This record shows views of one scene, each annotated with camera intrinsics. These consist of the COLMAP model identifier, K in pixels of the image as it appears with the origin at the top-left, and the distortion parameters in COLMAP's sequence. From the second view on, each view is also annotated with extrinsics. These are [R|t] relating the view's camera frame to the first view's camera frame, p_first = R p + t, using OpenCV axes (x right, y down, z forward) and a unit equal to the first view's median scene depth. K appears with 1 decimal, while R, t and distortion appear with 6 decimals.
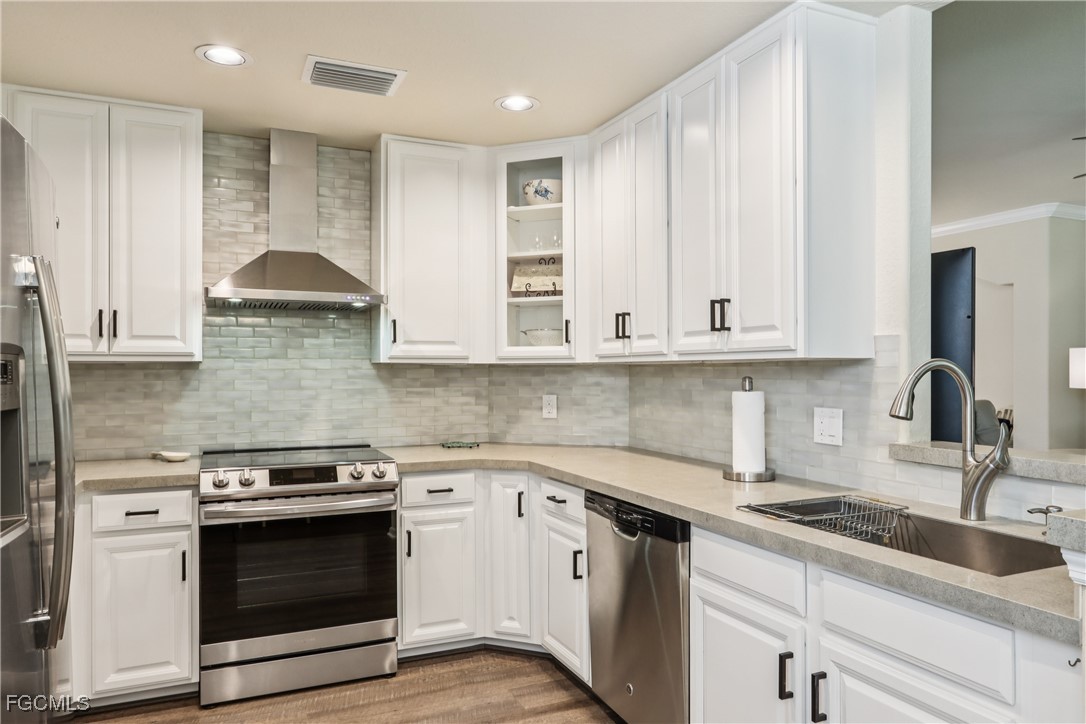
lens RADIAL K [[727.8, 0, 541.2], [0, 727.8, 365.9], [0, 0, 1]] dist [0.001794, 0.002305]
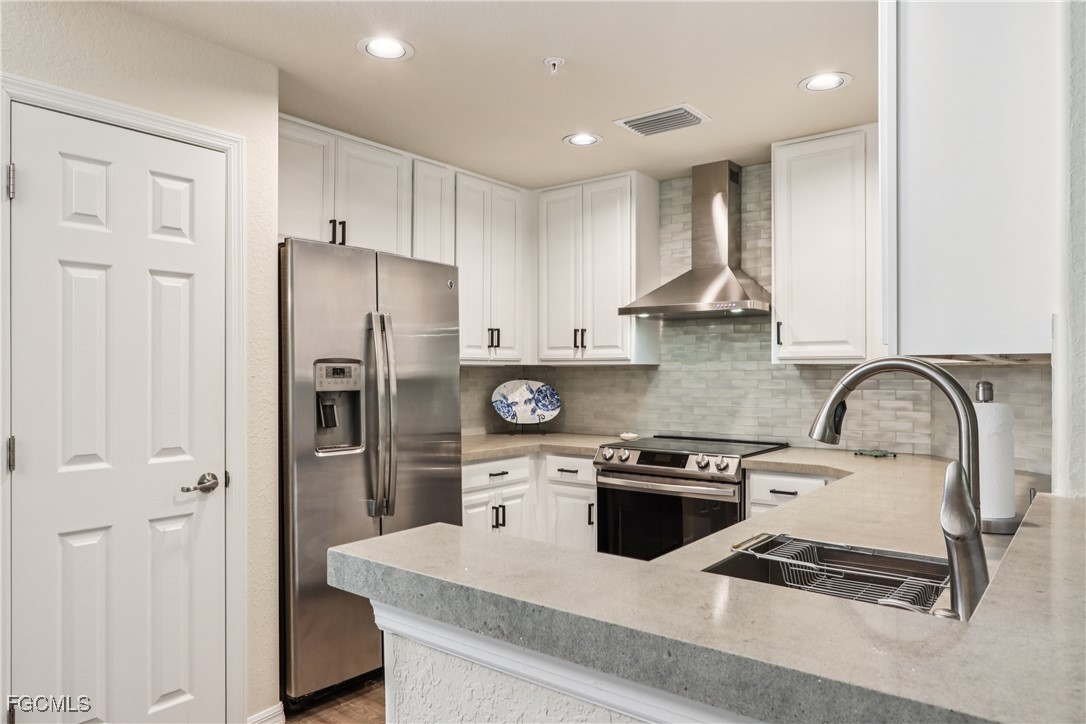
lens RADIAL K [[733.3, 0, 541.2], [0, 733.3, 366.5], [0, 0, 1]] dist [-0.008473, 0.000274]
pose [[0.465817, -0.005106, -0.884866, 0.547114], [0.004987, 0.999983, -0.003145, 0.000561], [0.884867, -0.002948, 0.465834, 0.220810]]
